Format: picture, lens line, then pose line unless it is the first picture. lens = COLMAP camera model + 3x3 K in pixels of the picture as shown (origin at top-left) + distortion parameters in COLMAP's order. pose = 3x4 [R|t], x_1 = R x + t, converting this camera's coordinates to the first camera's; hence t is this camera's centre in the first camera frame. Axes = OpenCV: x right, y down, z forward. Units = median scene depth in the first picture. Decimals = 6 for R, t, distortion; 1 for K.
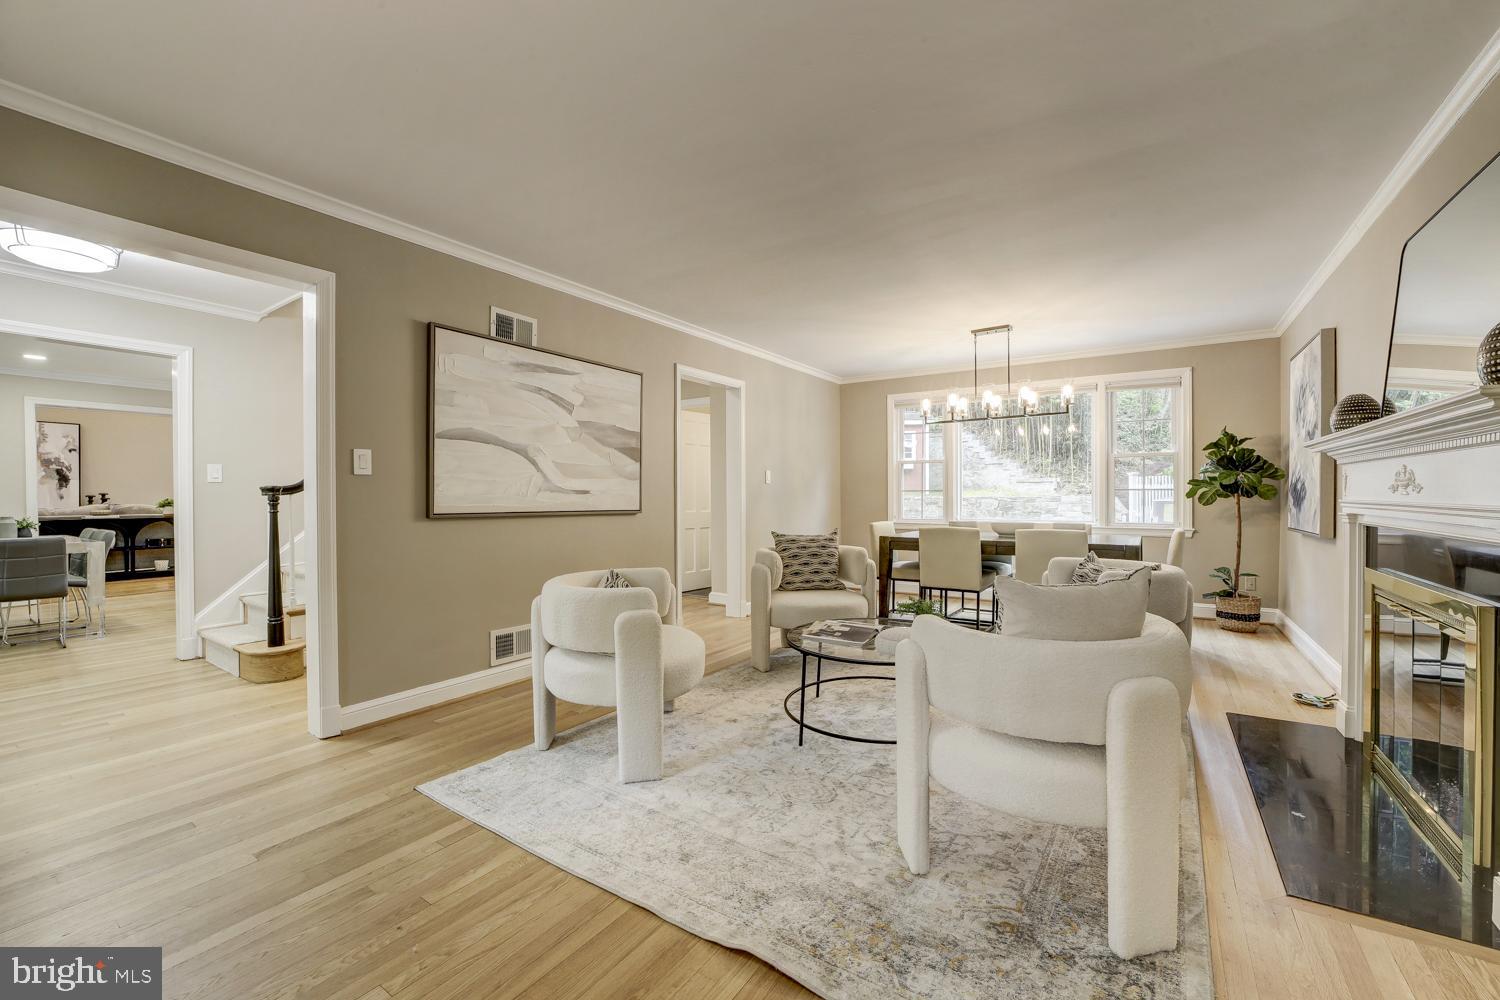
lens RADIAL K [[584.5, 0, 797.2], [0, 584.5, 497.4], [0, 0, 1]] dist [-0.009897, -0.000140]
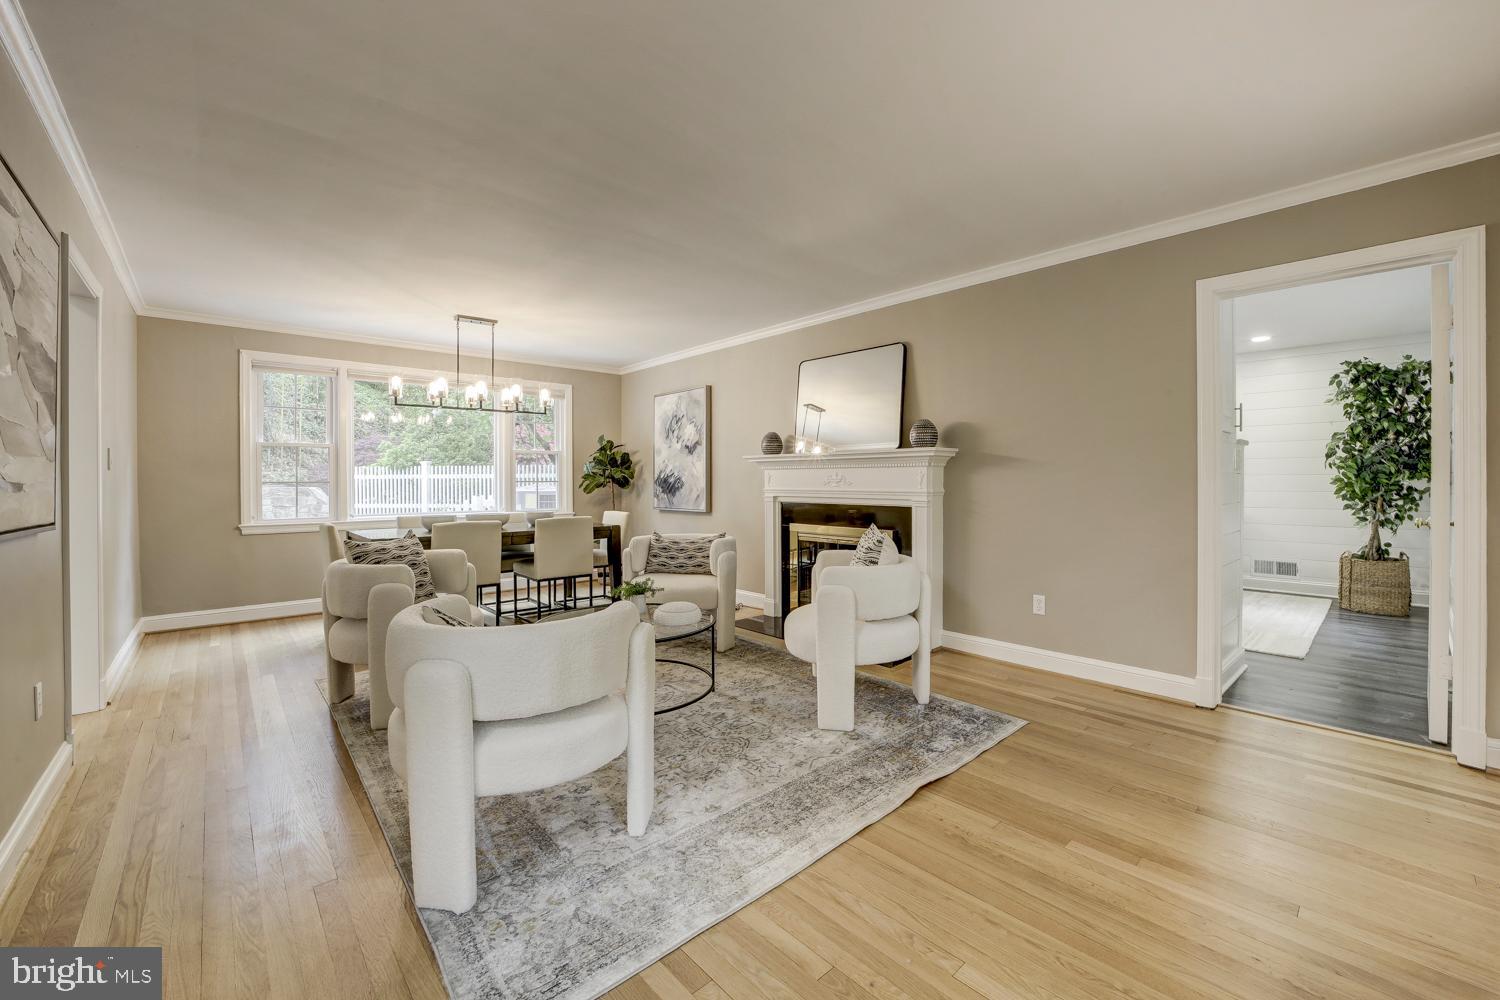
lens RADIAL K [[587.9, 0, 745.6], [0, 587.9, 484.5], [0, 0, 1]] dist [-0.029748, 0.004523]
pose [[0.295444, -0.003219, 0.955355, -0.447889], [0.007950, 0.999968, 0.000911, -0.005163], [-0.955327, 0.007326, 0.295460, 0.260950]]
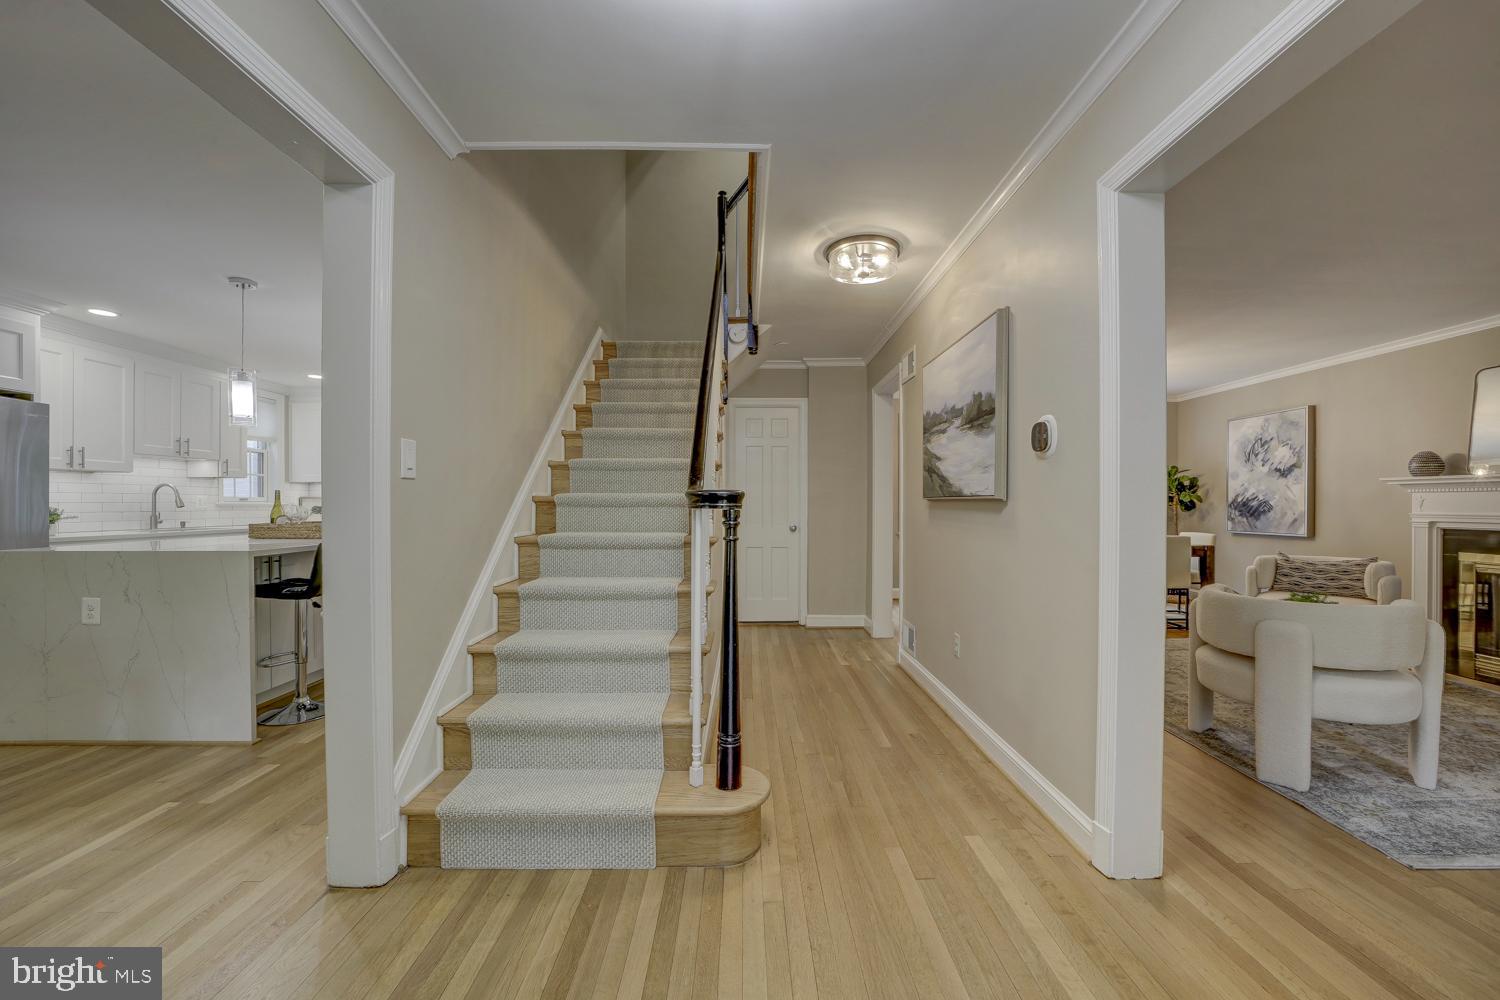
lens RADIAL K [[587.9, 0, 790.2], [0, 587.9, 507.5], [0, 0, 1]] dist [-0.029748, 0.004523]
pose [[0.811260, 0.002422, 0.584681, -0.790643], [-0.000985, 0.999996, -0.002777, -0.002734], [-0.584685, 0.001677, 0.811259, 0.364741]]
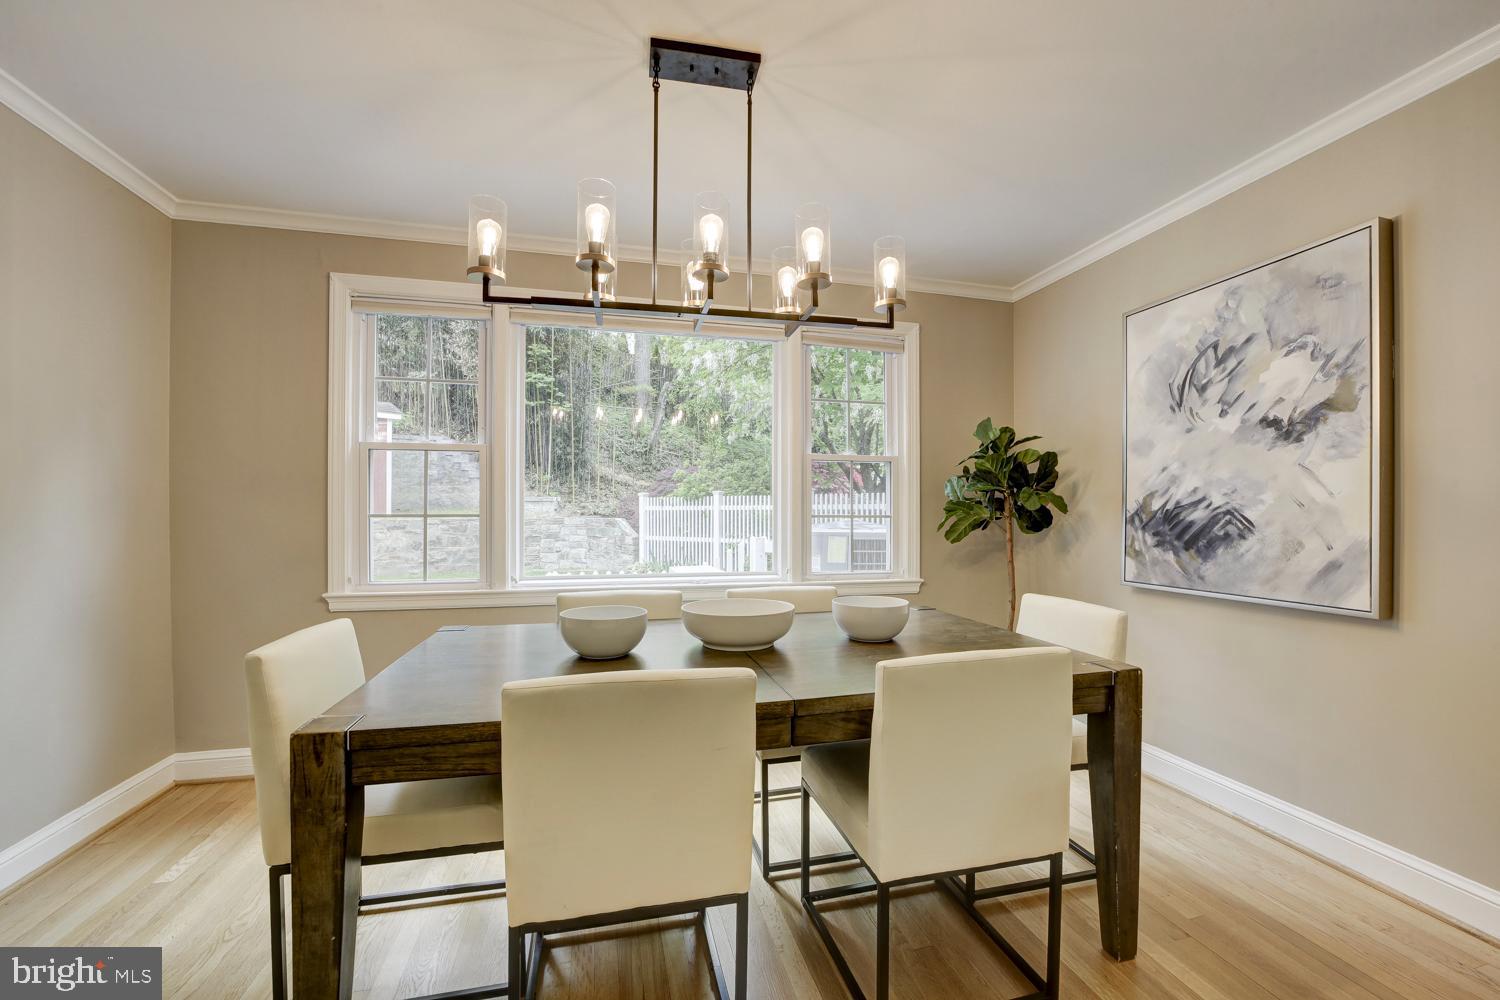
lens RADIAL K [[587.9, 0, 750.8], [0, 587.9, 510.4], [0, 0, 1]] dist [-0.029748, 0.004523]
pose [[0.701831, 0.009096, 0.712285, 0.104108], [-0.001229, 0.999932, -0.011558, -0.013513], [-0.712342, 0.007236, 0.701795, 0.701154]]
